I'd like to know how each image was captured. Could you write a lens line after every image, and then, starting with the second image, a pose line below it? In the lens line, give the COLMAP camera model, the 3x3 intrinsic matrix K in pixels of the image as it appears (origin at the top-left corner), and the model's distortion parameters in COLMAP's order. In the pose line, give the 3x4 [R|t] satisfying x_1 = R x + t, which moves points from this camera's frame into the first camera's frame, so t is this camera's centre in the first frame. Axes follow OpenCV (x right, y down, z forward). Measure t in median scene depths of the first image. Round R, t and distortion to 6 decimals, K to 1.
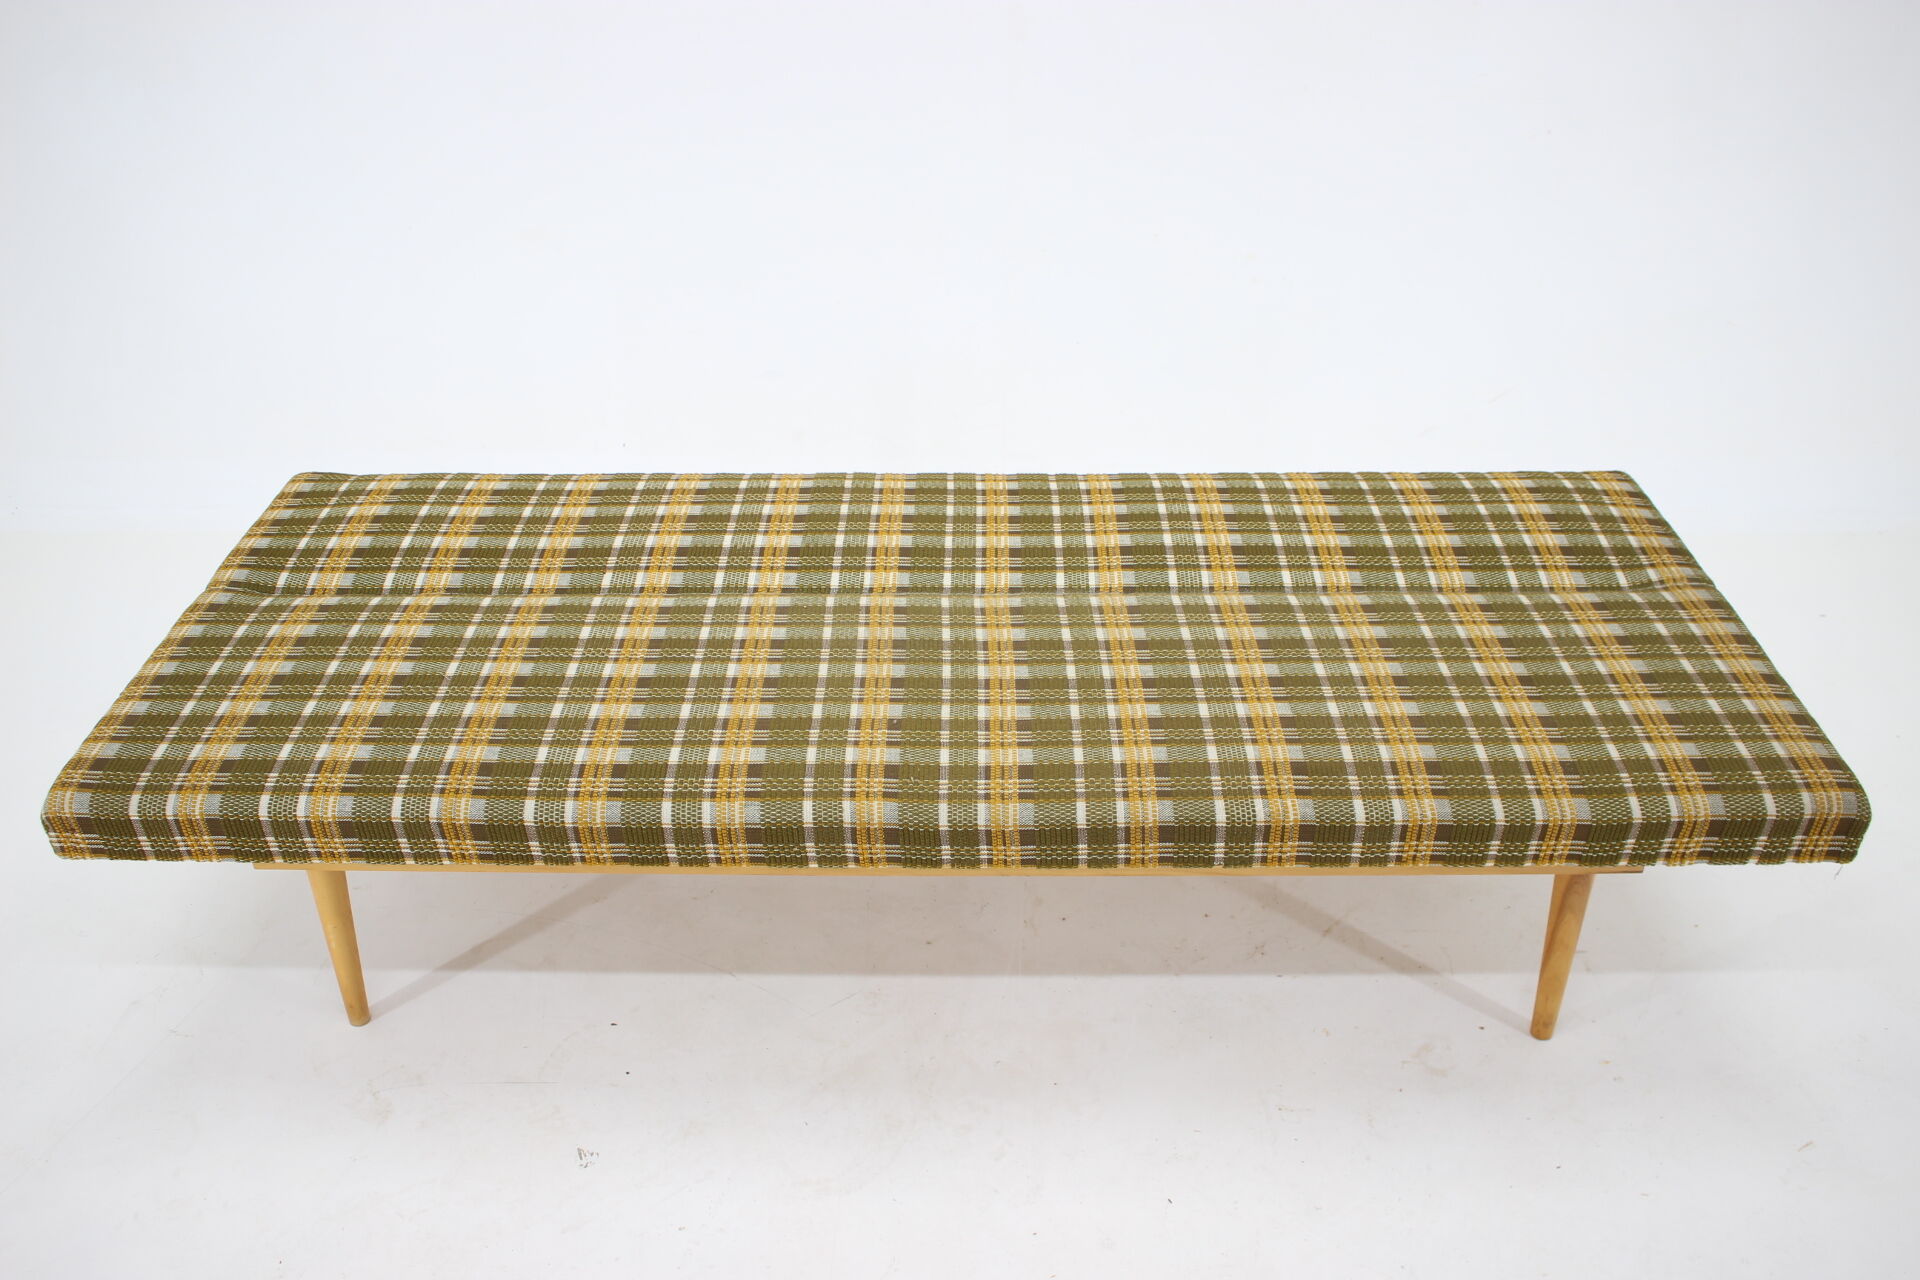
lens RADIAL K [[1377.1, 0, 955.5], [0, 1377.1, 646.2], [0, 0, 1]] dist [-0.039614, 0.017254]
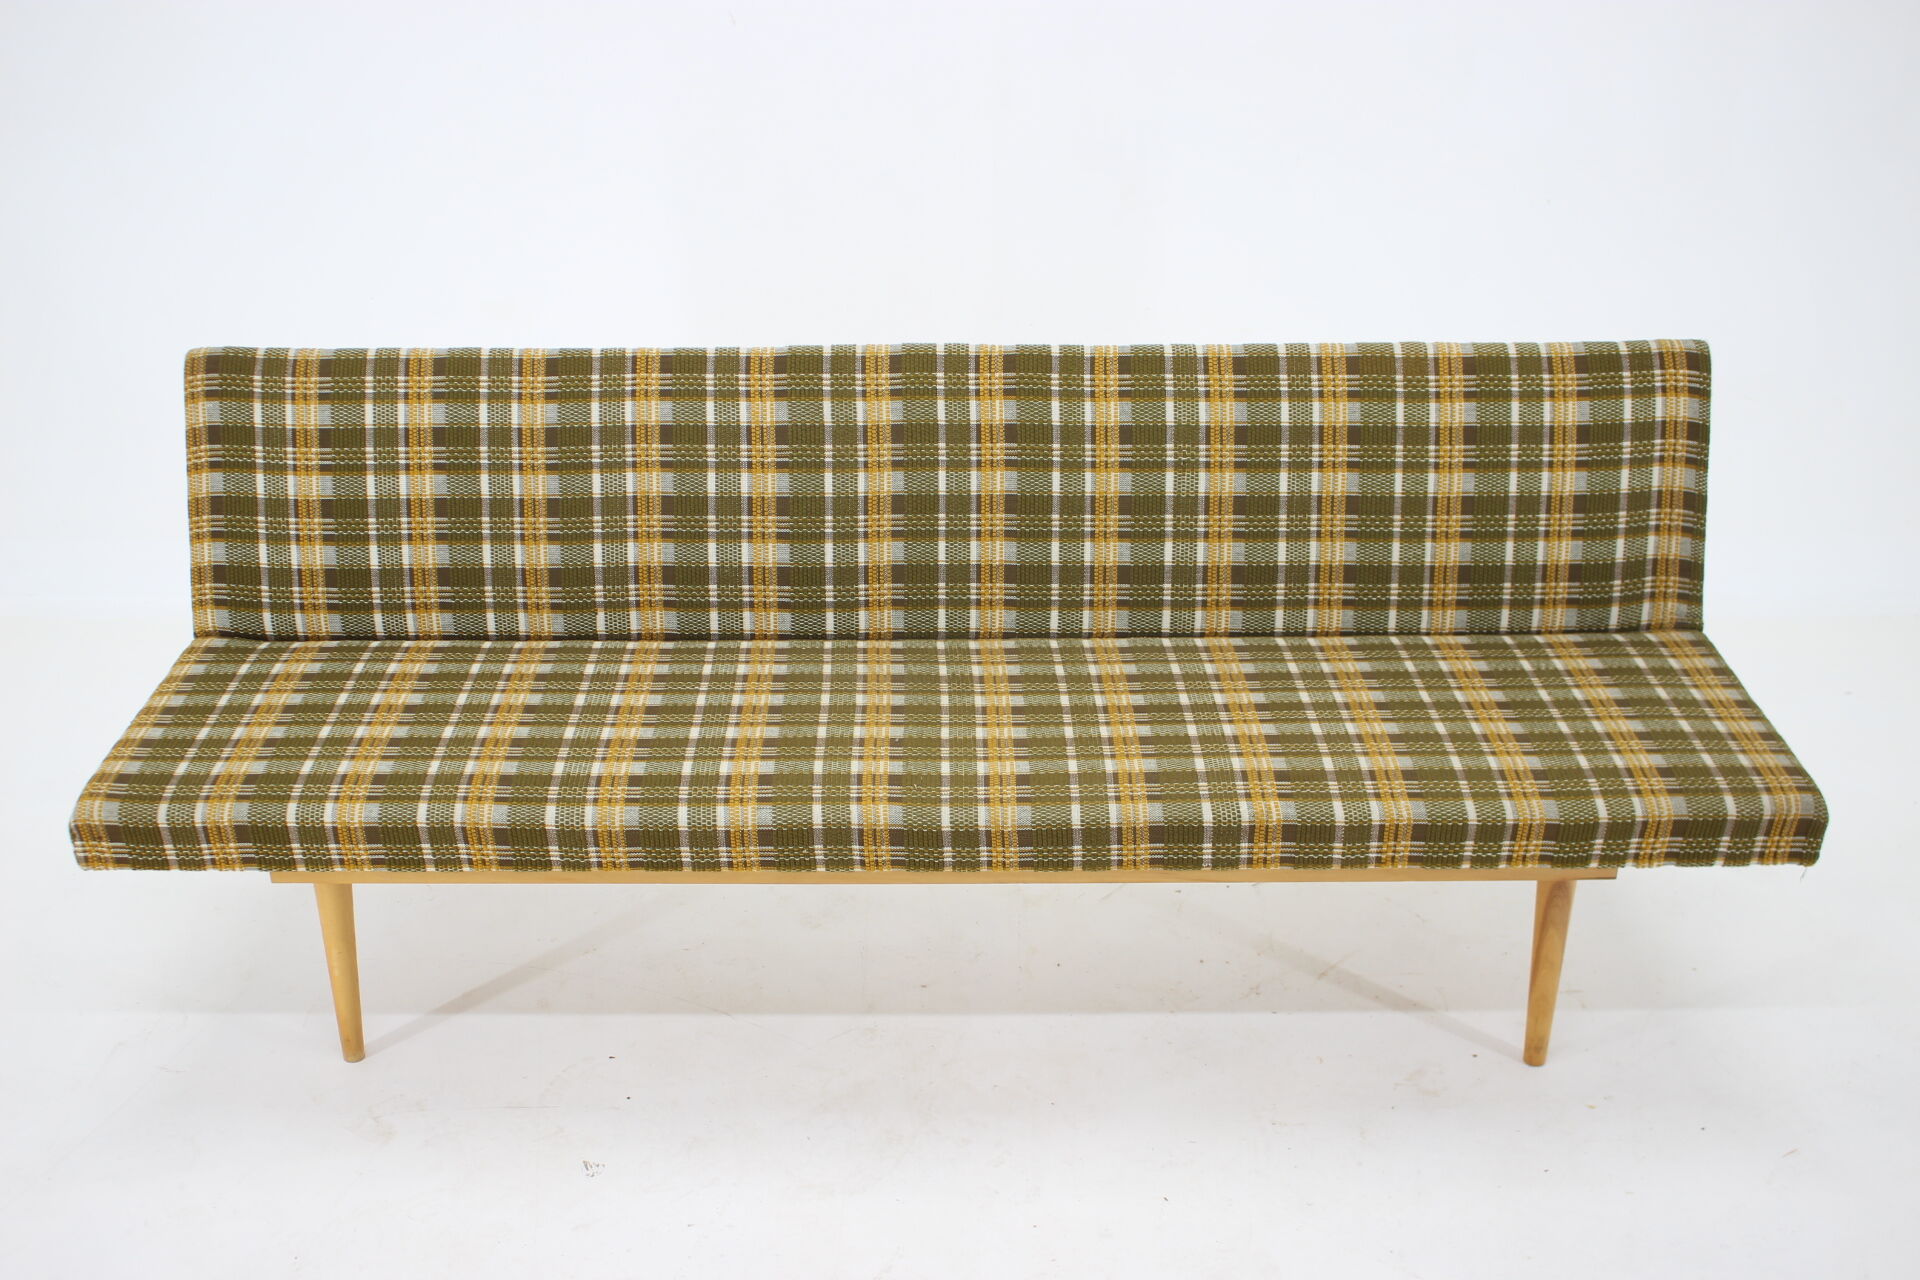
lens RADIAL K [[1464.7, 0, 956.7], [0, 1464.7, 636.3], [0, 0, 1]] dist [0.009465, -0.013819]
pose [[0.999931, -0.000333, 0.011751, -0.012940], [0.001211, 0.997200, -0.074775, 0.065443], [-0.011694, 0.074784, 0.997131, -0.126860]]
